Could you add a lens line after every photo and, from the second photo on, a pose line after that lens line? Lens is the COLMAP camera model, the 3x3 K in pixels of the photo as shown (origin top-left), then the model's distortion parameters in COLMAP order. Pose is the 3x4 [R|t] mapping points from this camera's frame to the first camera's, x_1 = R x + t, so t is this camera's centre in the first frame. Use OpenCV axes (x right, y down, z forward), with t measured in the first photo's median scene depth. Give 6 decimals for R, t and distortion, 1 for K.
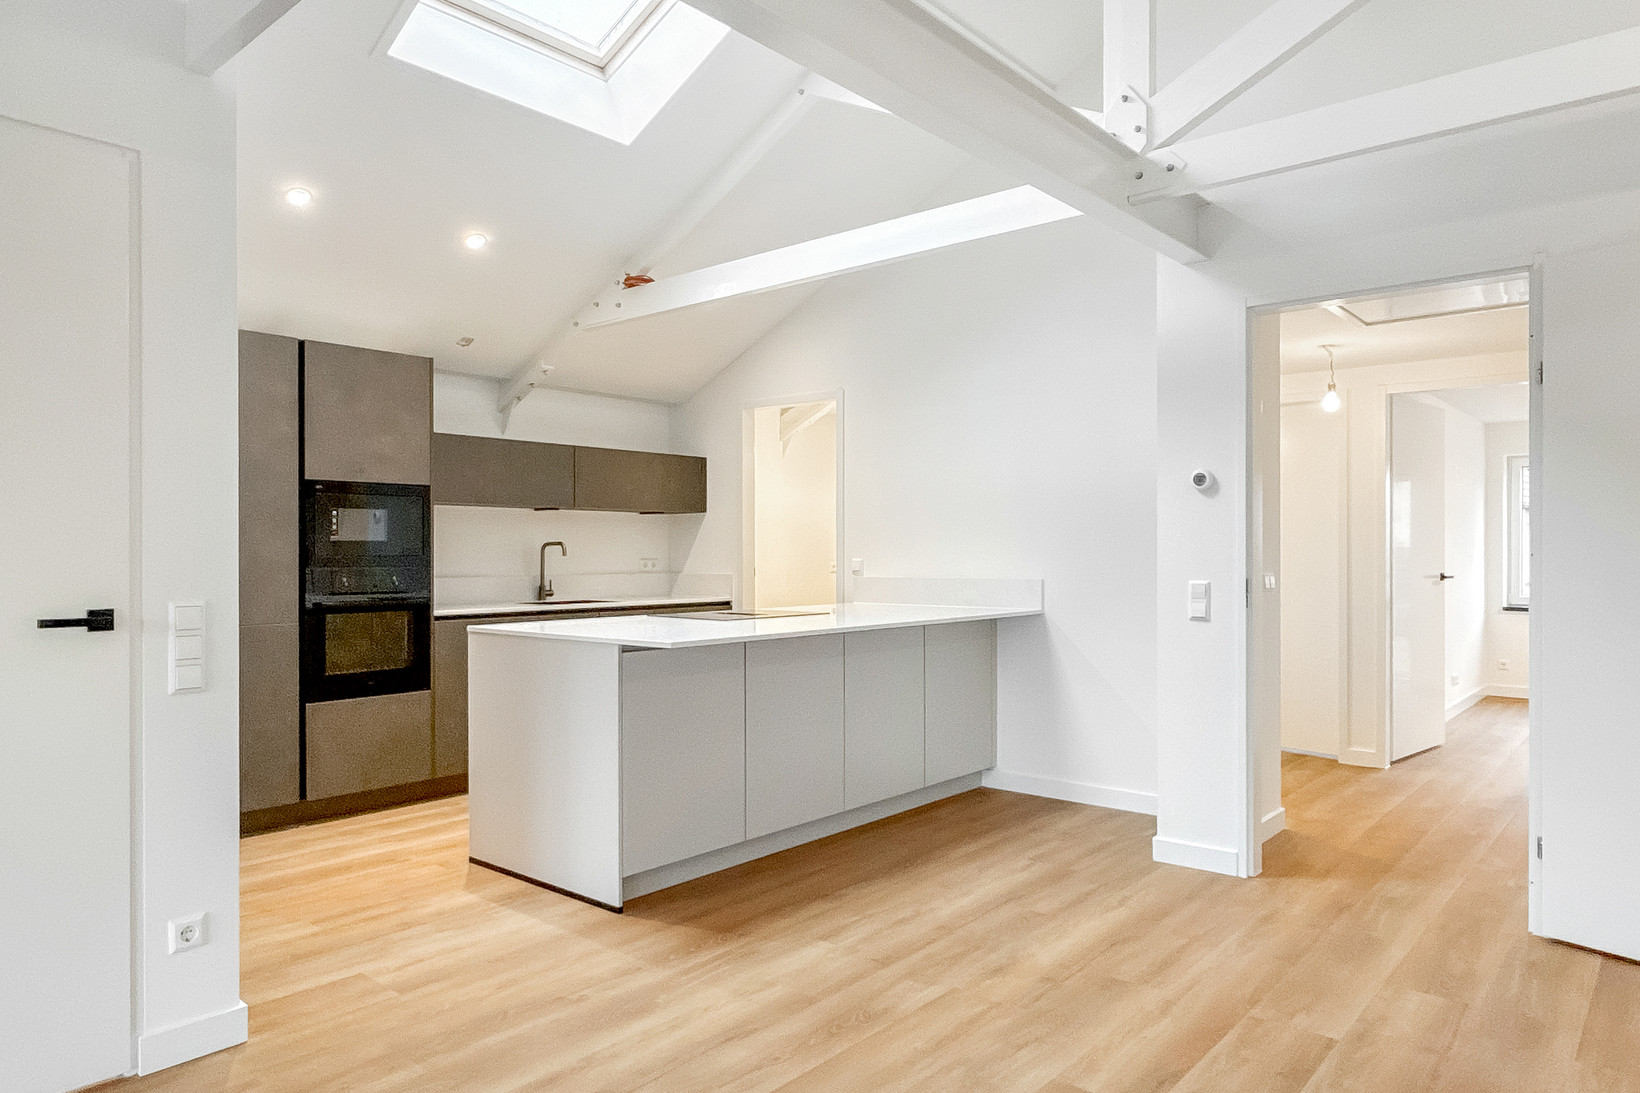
lens RADIAL K [[1051.6, 0, 815.8], [0, 1051.6, 554.1], [0, 0, 1]] dist [-0.004736, -0.000471]
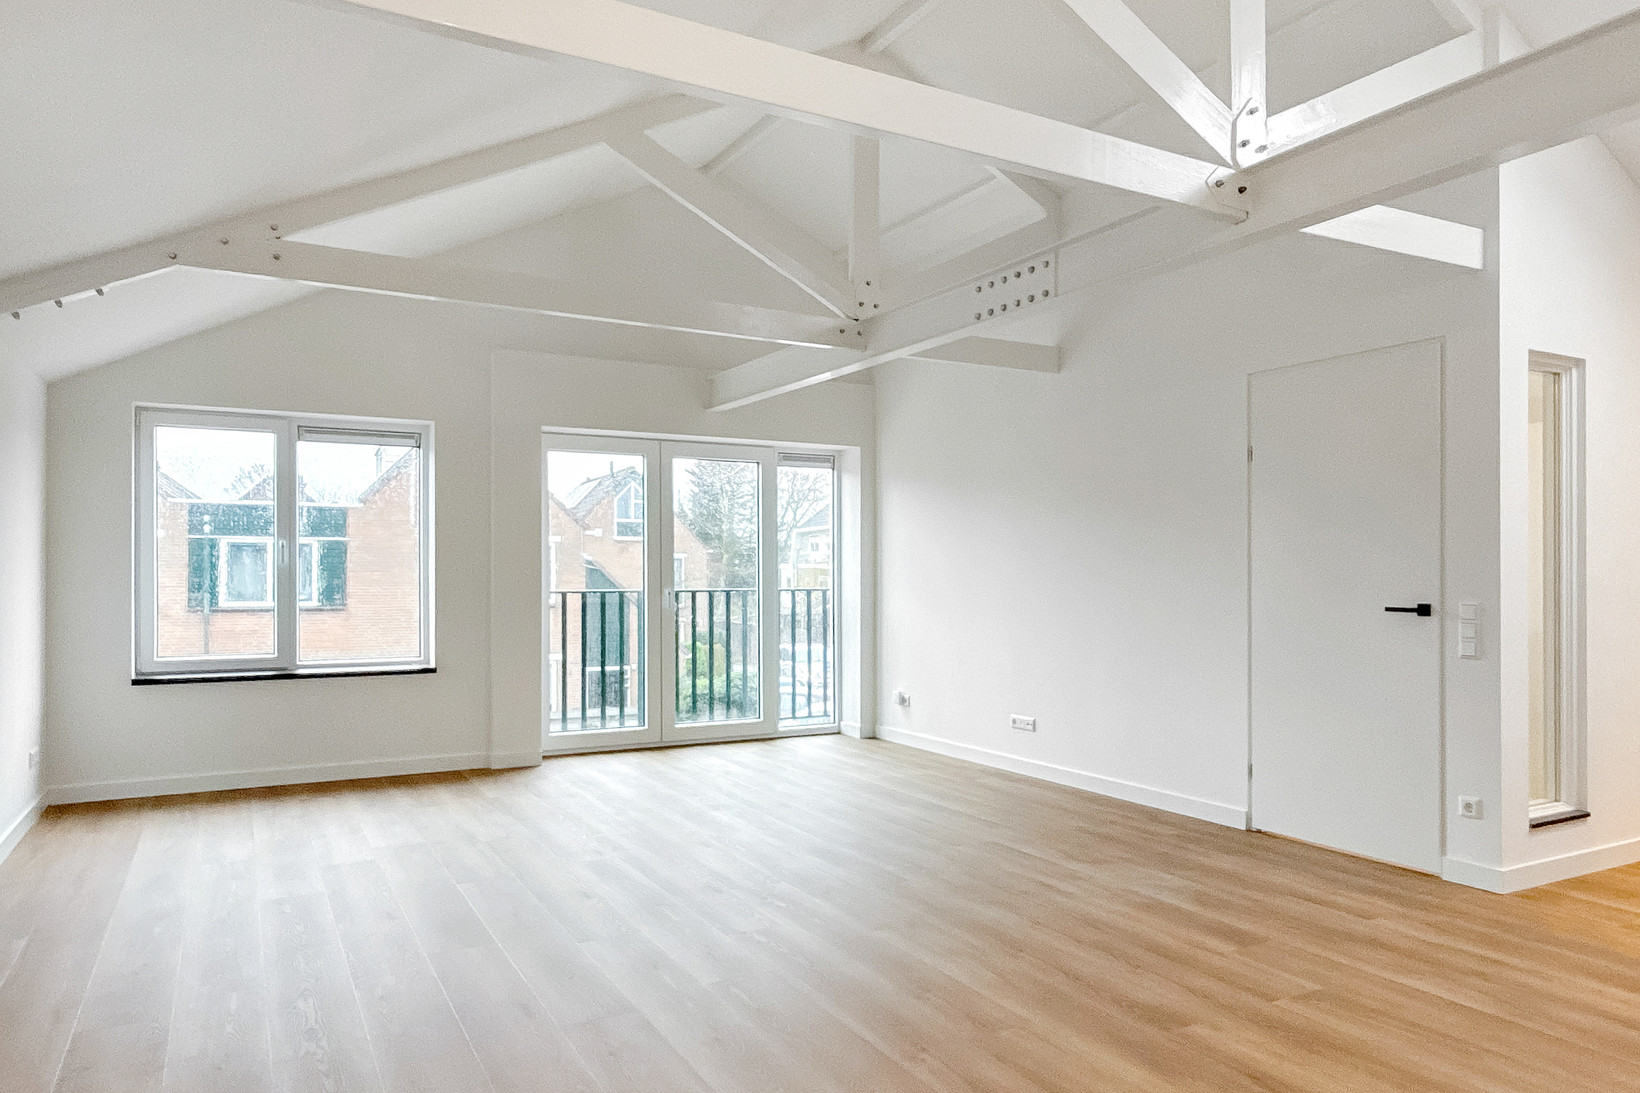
lens RADIAL K [[1077.8, 0, 822.7], [0, 1077.8, 570.6], [0, 0, 1]] dist [0.004484, 0.000928]
pose [[-0.355673, -0.001324, -0.934610, 0.678641], [0.000720, 0.999998, -0.001691, -0.000574], [0.934610, -0.001274, -0.355671, 0.342558]]
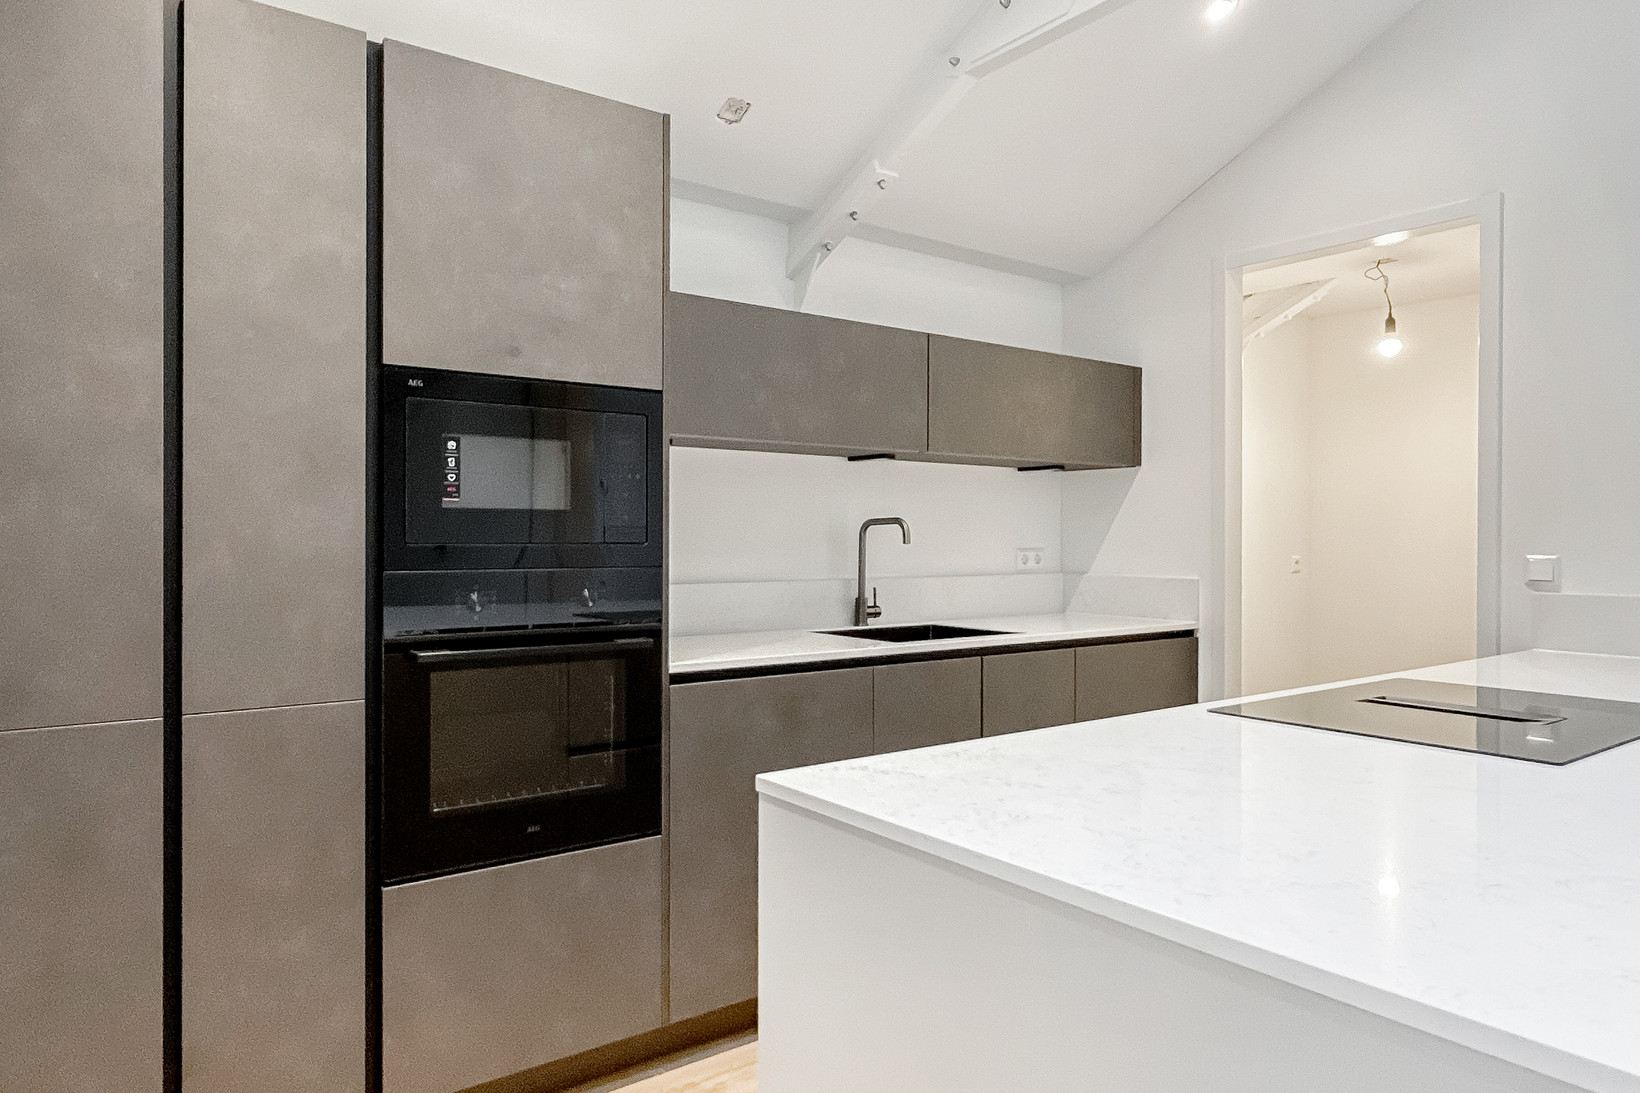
lens RADIAL K [[1051.6, 0, 815.8], [0, 1051.6, 554.1], [0, 0, 1]] dist [-0.004736, -0.000471]
pose [[0.975318, 0.009937, -0.220580, -0.208022], [-0.006484, 0.999845, 0.016377, -0.001998], [0.220708, -0.014542, 0.975232, 0.589701]]
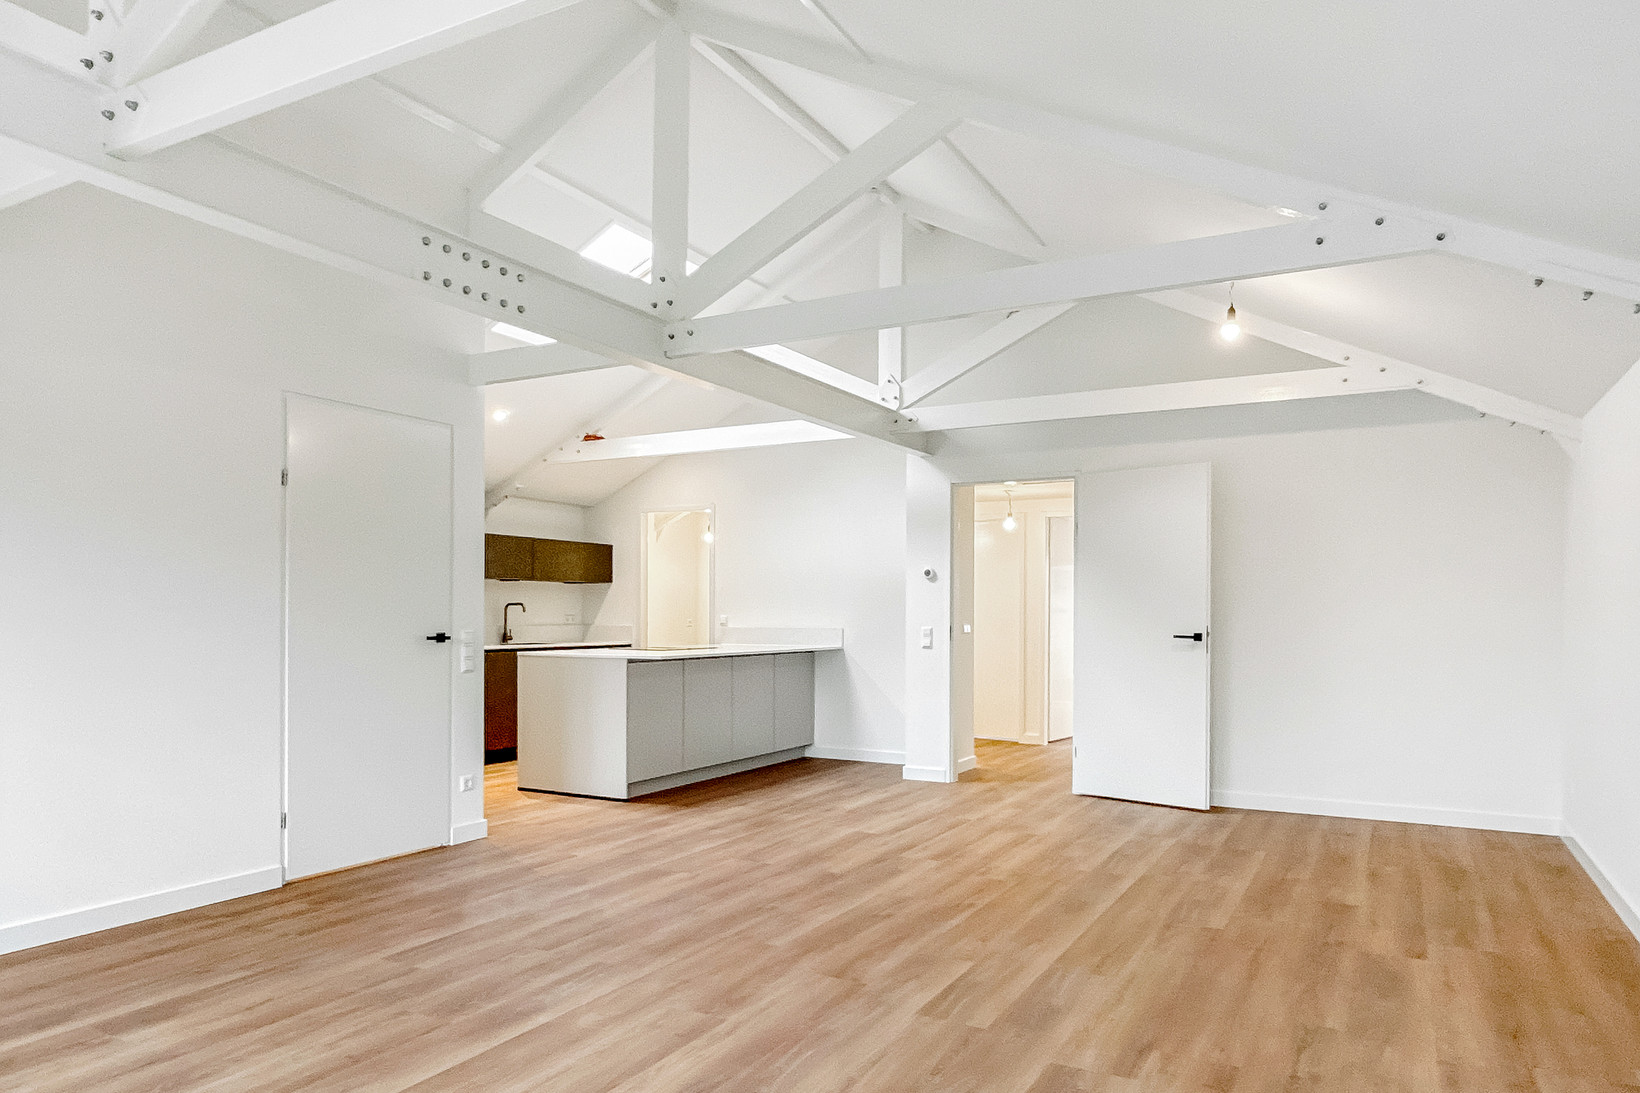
lens RADIAL K [[1060.6, 0, 815.3], [0, 1060.6, 615.5], [0, 0, 1]] dist [-0.001986, -0.000078]
pose [[0.979270, 0.005581, 0.202482, -0.176037], [-0.005417, 0.999984, -0.001365, 0.007063], [-0.202486, 0.000239, 0.979285, -0.669689]]
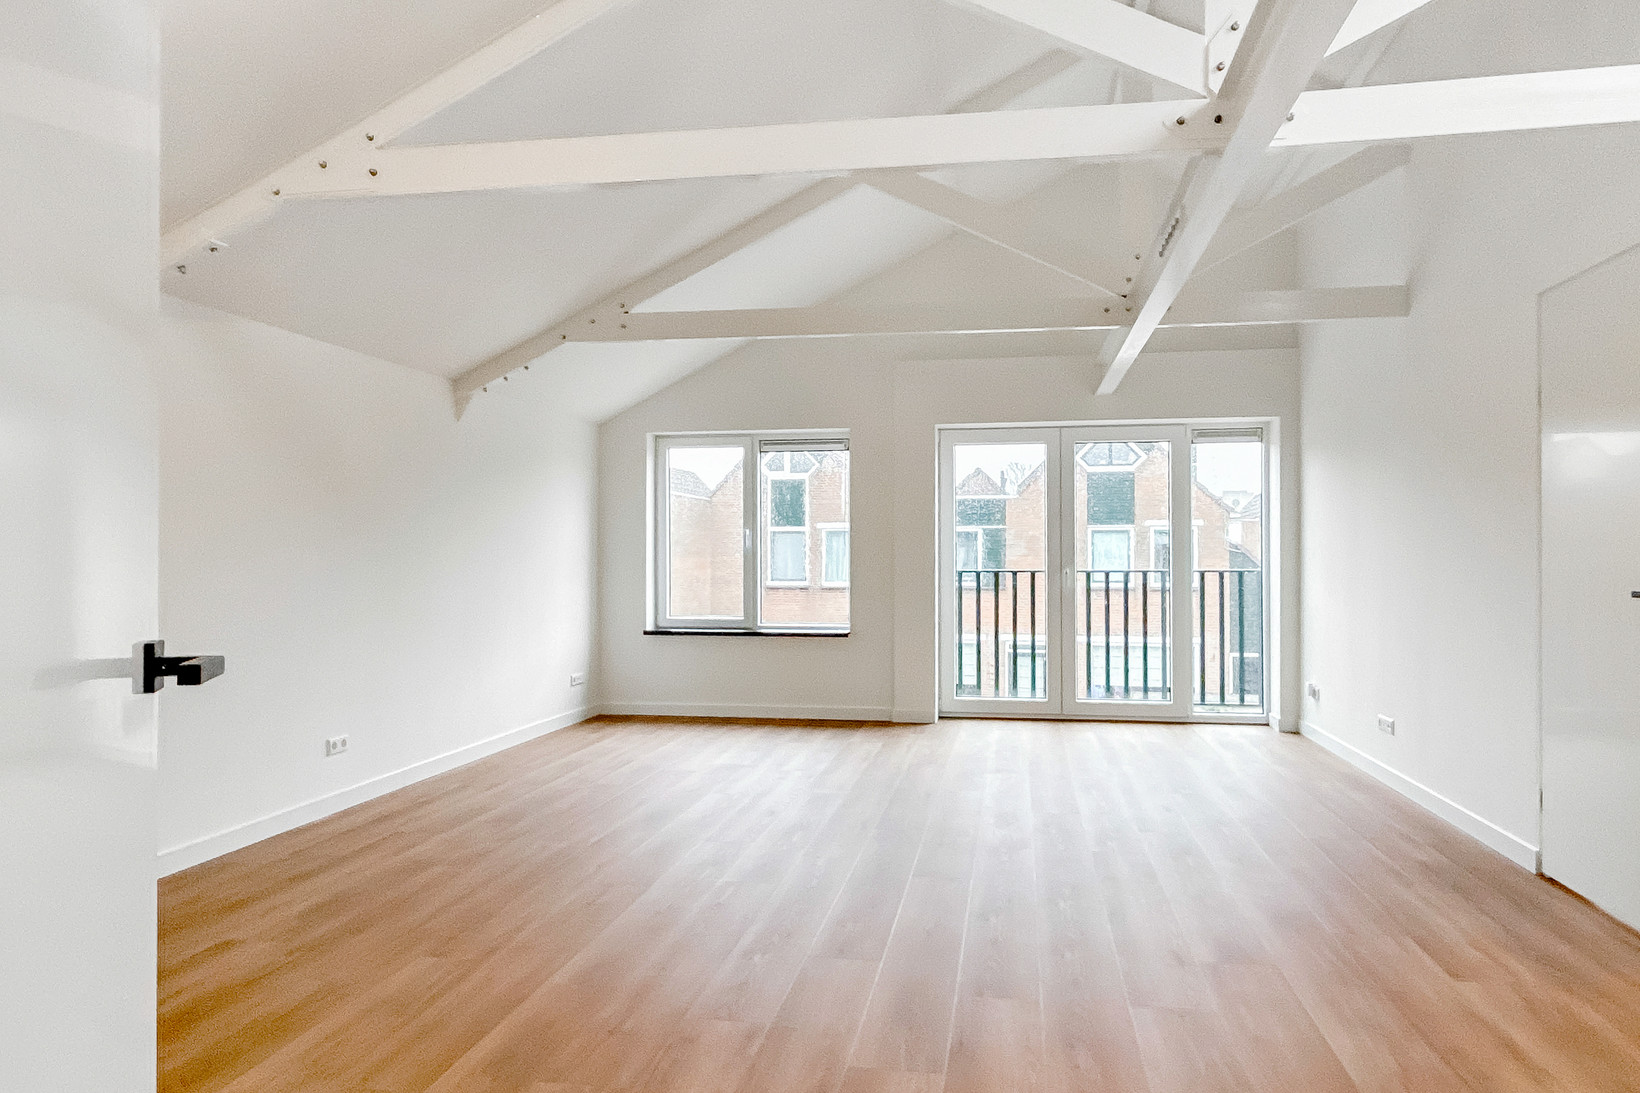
lens RADIAL K [[1051.6, 0, 815.8], [0, 1051.6, 554.1], [0, 0, 1]] dist [-0.004736, -0.000471]
pose [[-0.856178, 0.000065, -0.516681, 0.435413], [0.002767, 0.999986, -0.004459, 0.007207], [0.516674, -0.005247, -0.856166, 0.765068]]
